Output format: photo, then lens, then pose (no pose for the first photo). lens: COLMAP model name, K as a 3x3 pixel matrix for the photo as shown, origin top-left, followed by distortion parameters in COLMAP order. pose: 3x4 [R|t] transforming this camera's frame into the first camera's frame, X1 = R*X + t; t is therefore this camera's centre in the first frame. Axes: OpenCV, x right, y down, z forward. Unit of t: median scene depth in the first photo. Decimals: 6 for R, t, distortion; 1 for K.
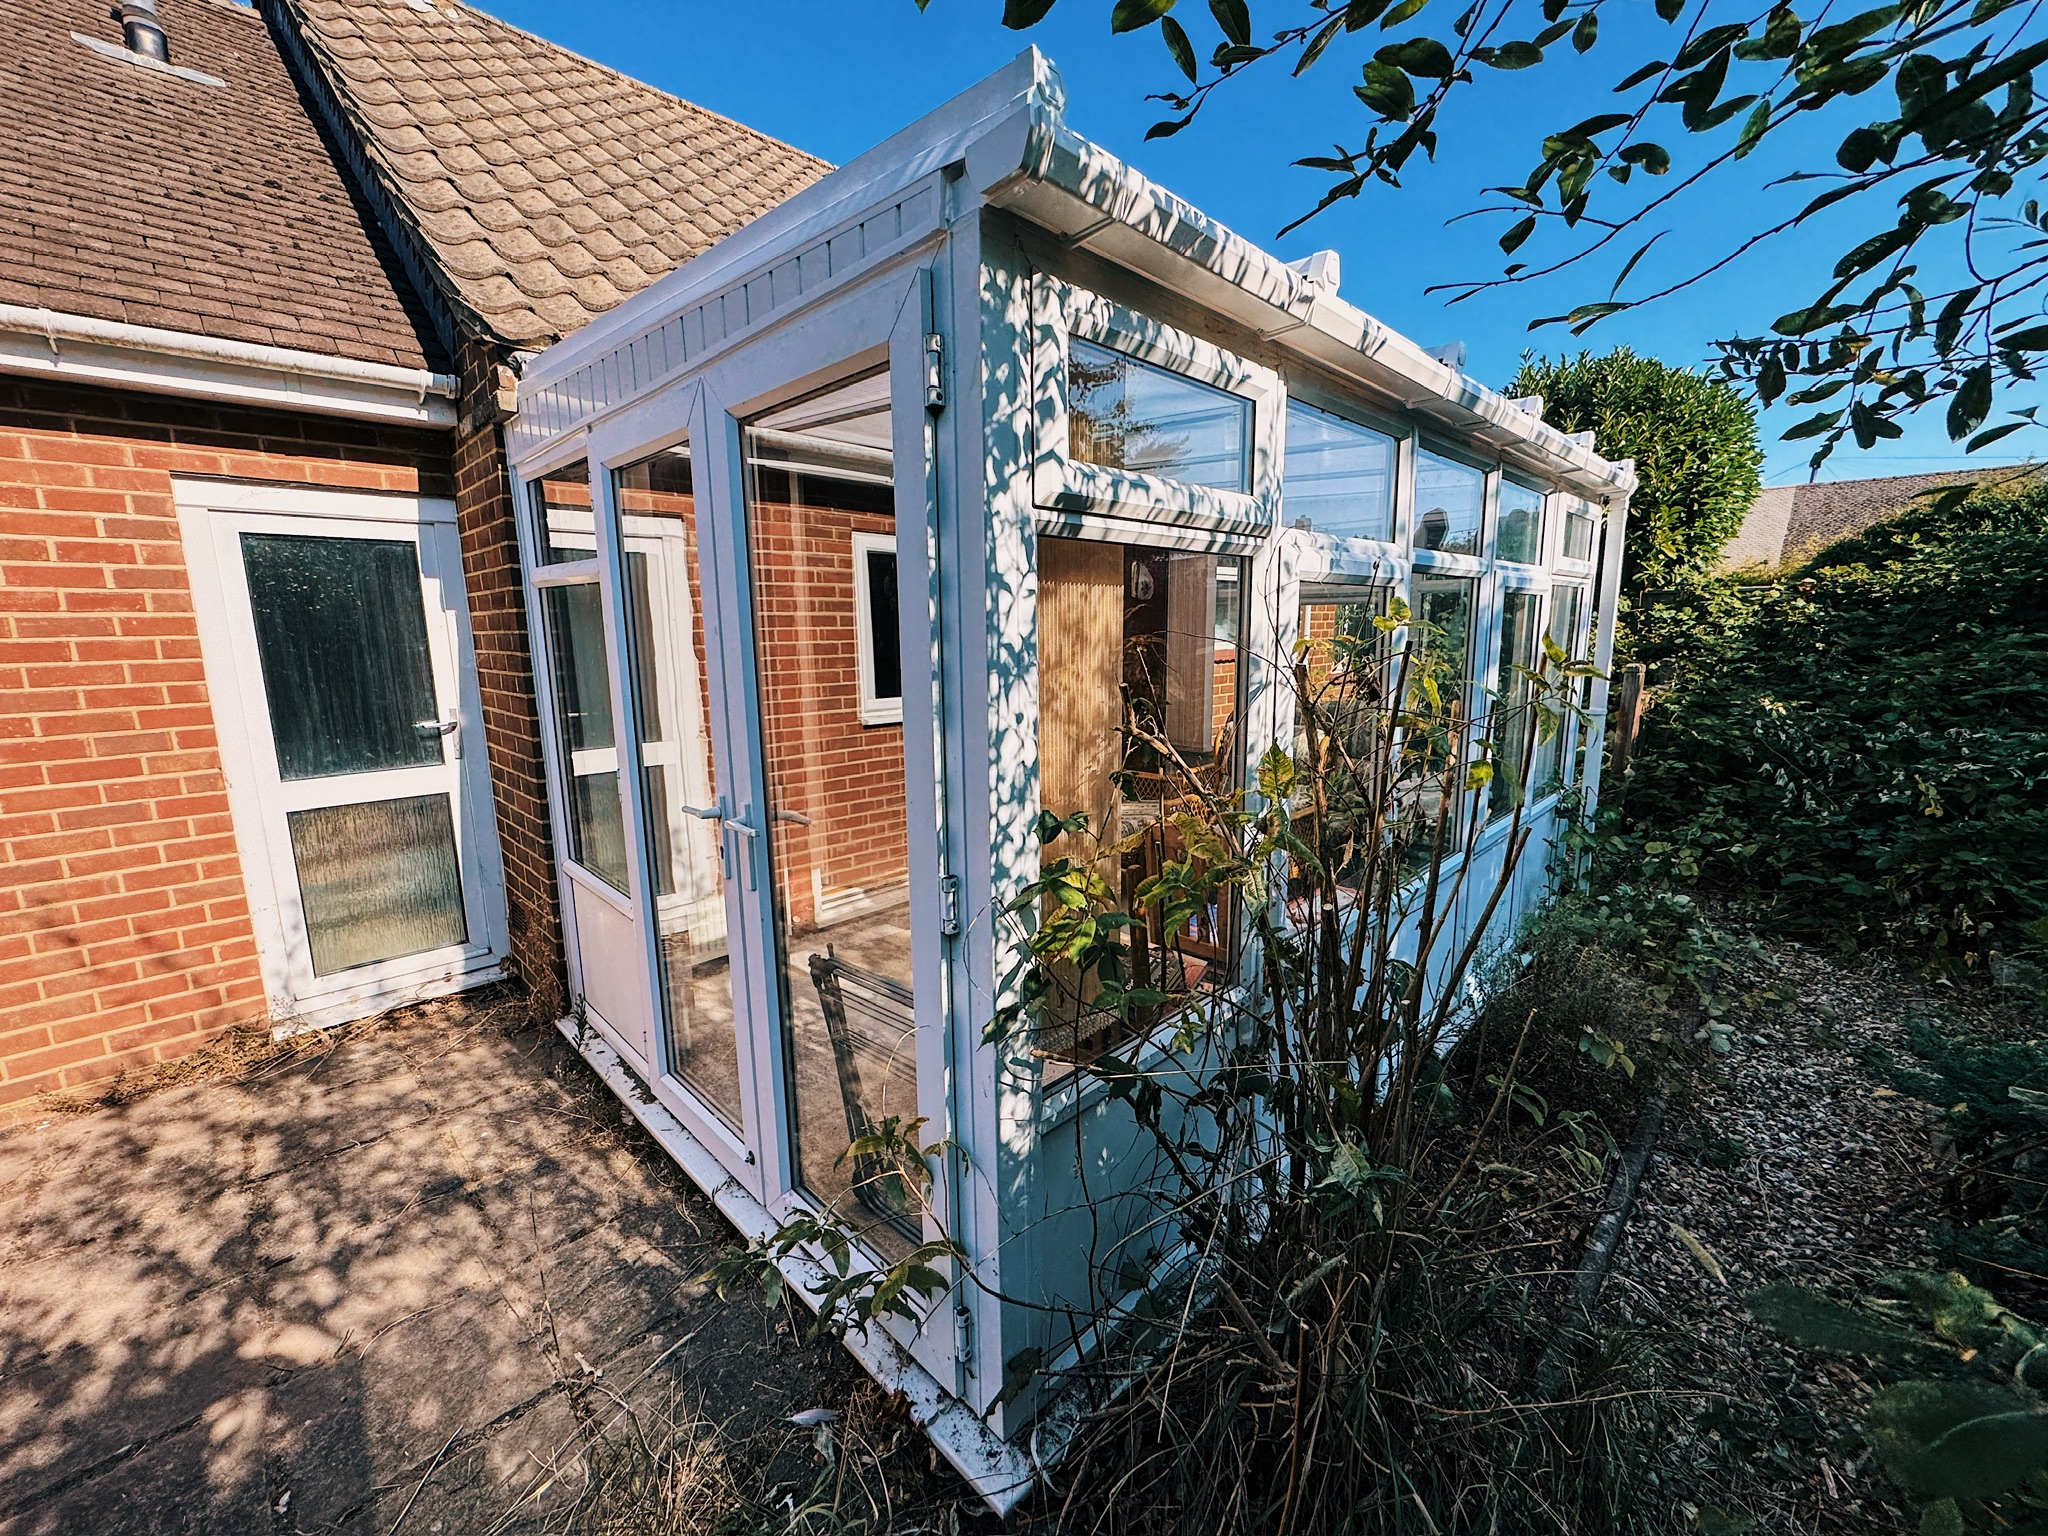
lens RADIAL K [[815.2, 0, 1022.9], [0, 815.2, 764.3], [0, 0, 1]] dist [-0.000230, -0.000022]
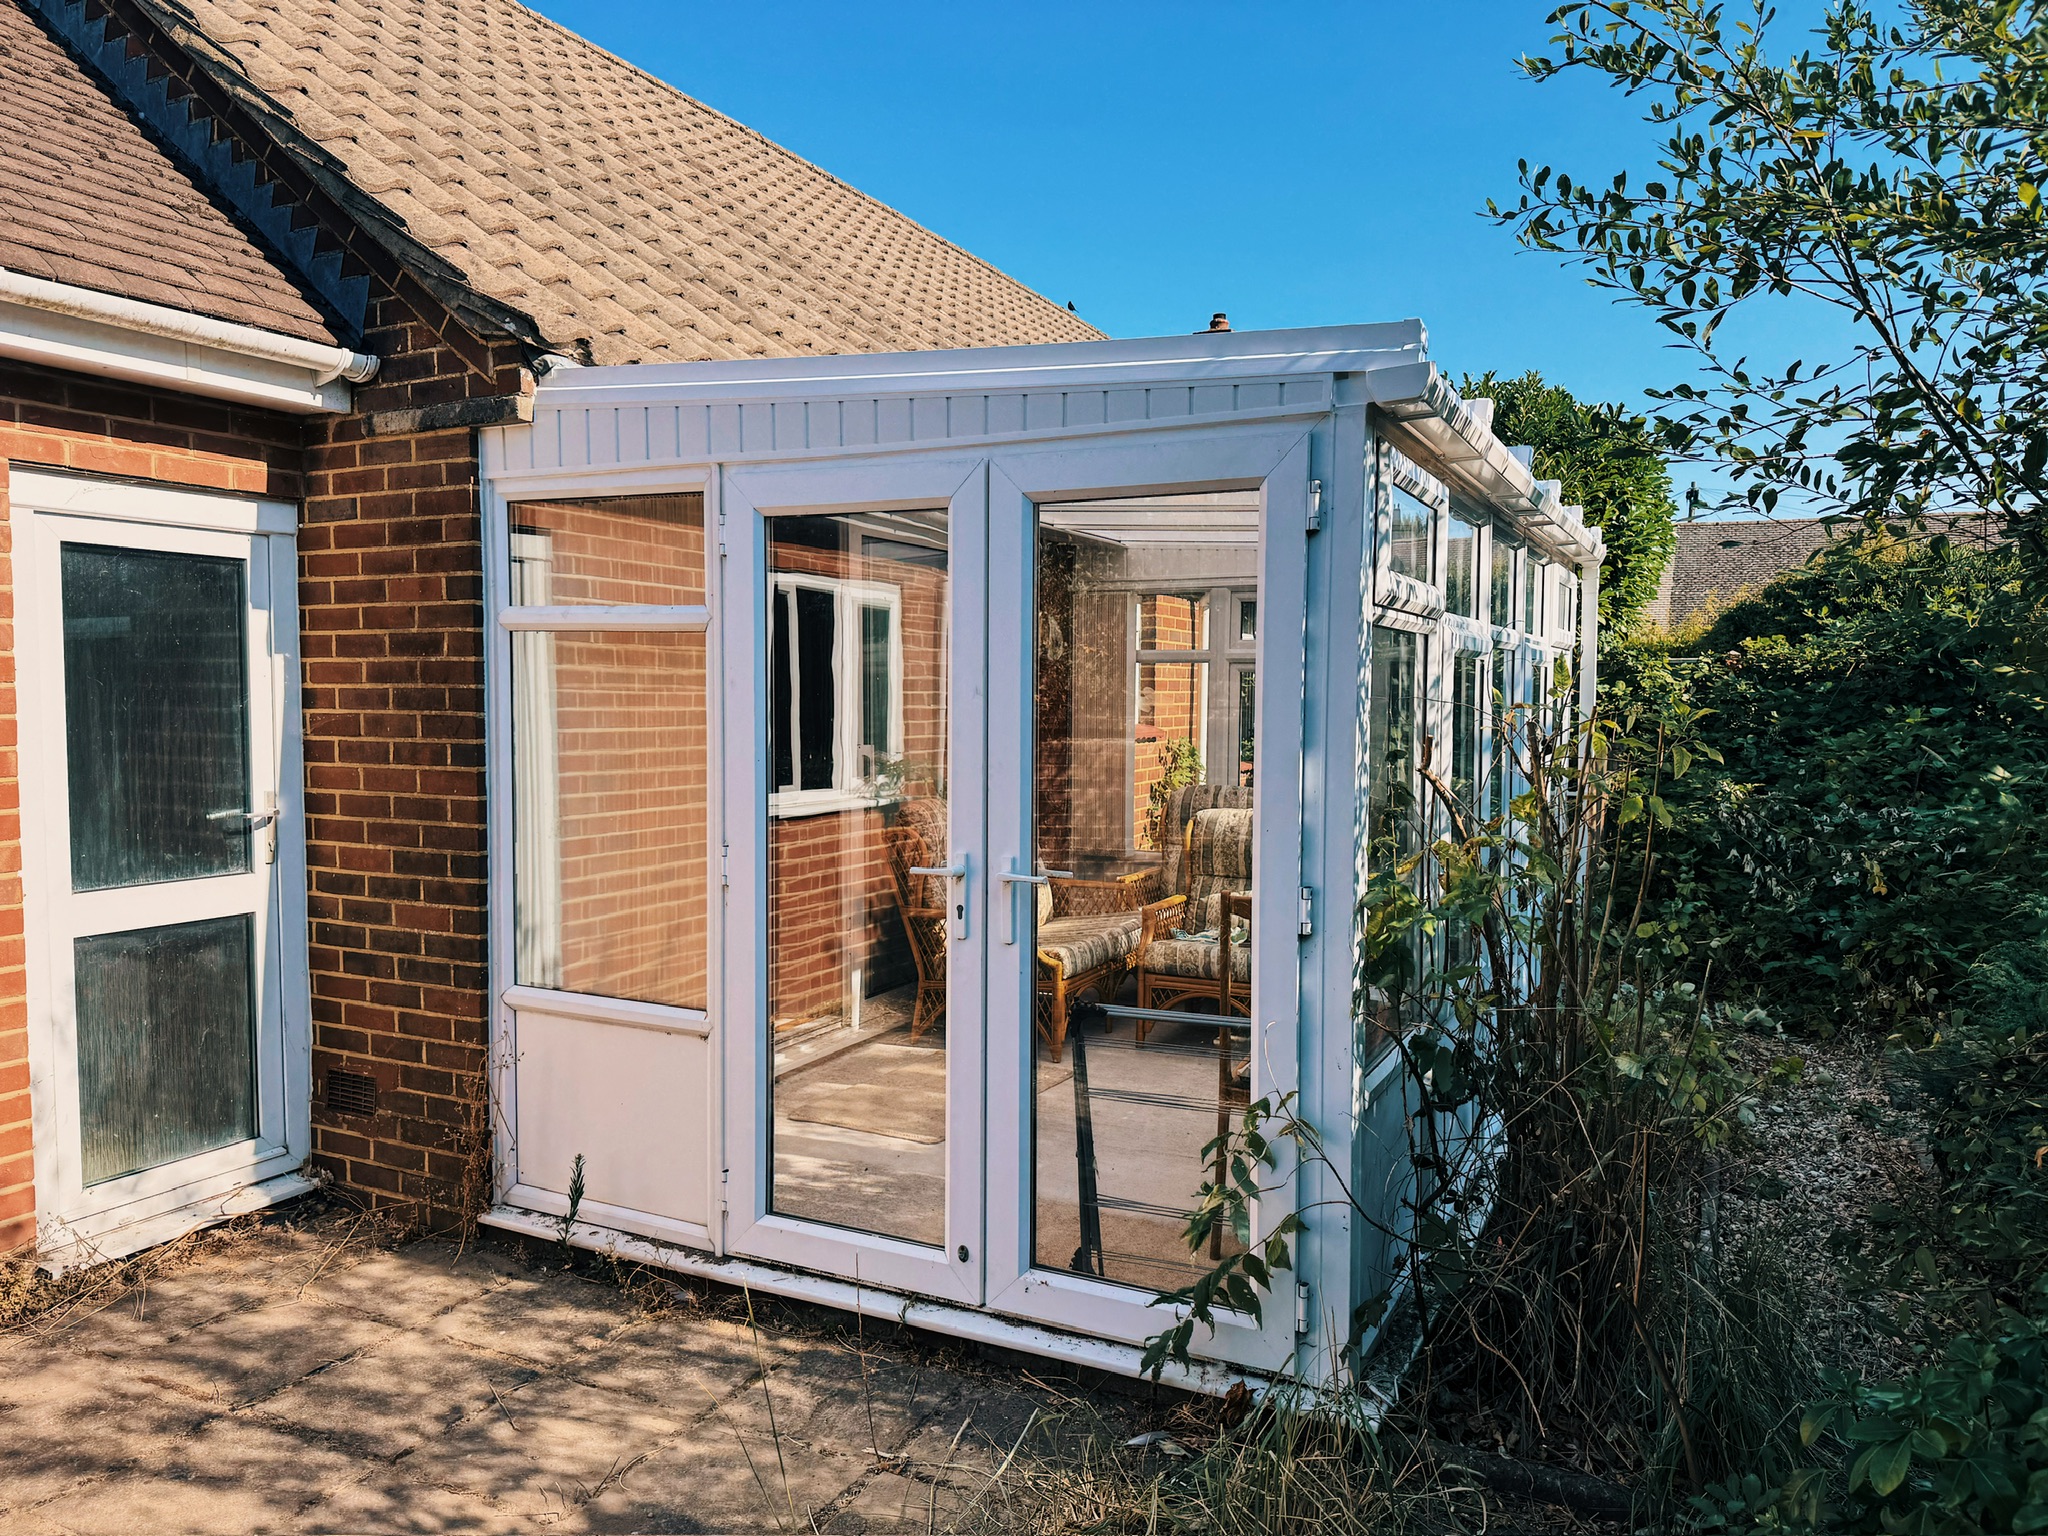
lens RADIAL K [[1437.9, 0, 1024.0], [0, 1437.9, 768.0], [0, 0, 1]] dist [0.045779, -0.054125]
pose [[0.946335, -0.000317, 0.323186, -0.491482], [0.037396, 0.993390, -0.108528, 0.071274], [-0.321016, 0.114789, 0.940092, -0.385056]]
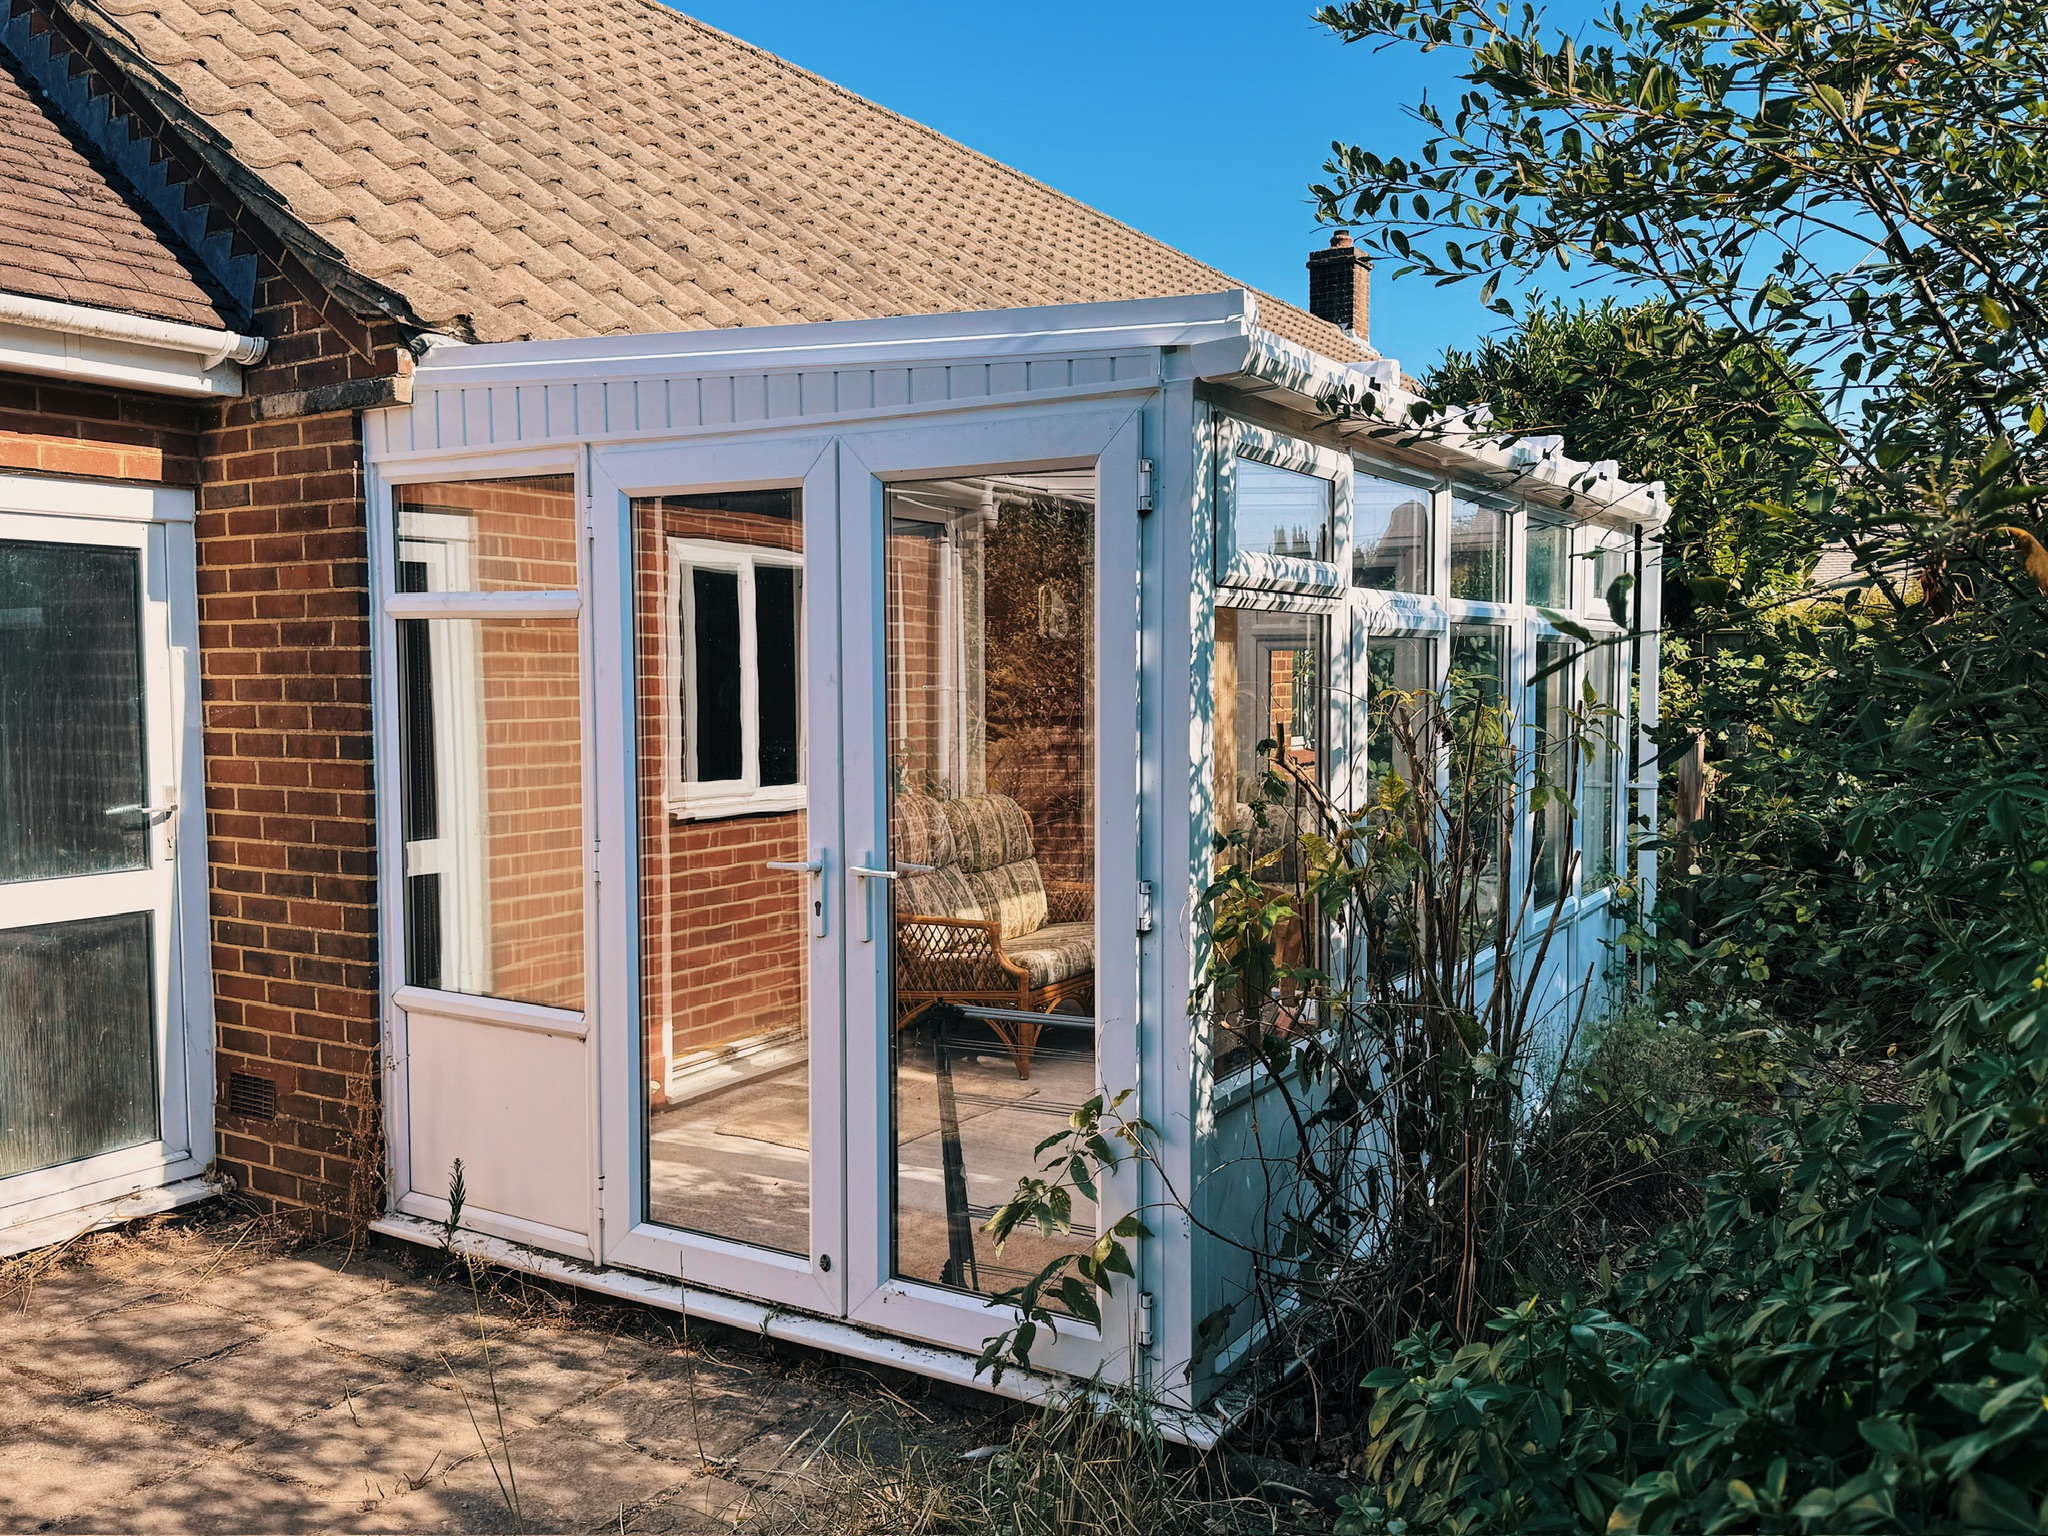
lens RADIAL K [[1676.3, 0, 1024.0], [0, 1676.3, 768.0], [0, 0, 1]] dist [0.063969, -0.081038]
pose [[0.970547, -0.005379, 0.240852, -0.347413], [0.032099, 0.993724, -0.107153, 0.092104], [-0.238764, 0.111728, 0.964629, -0.546696]]
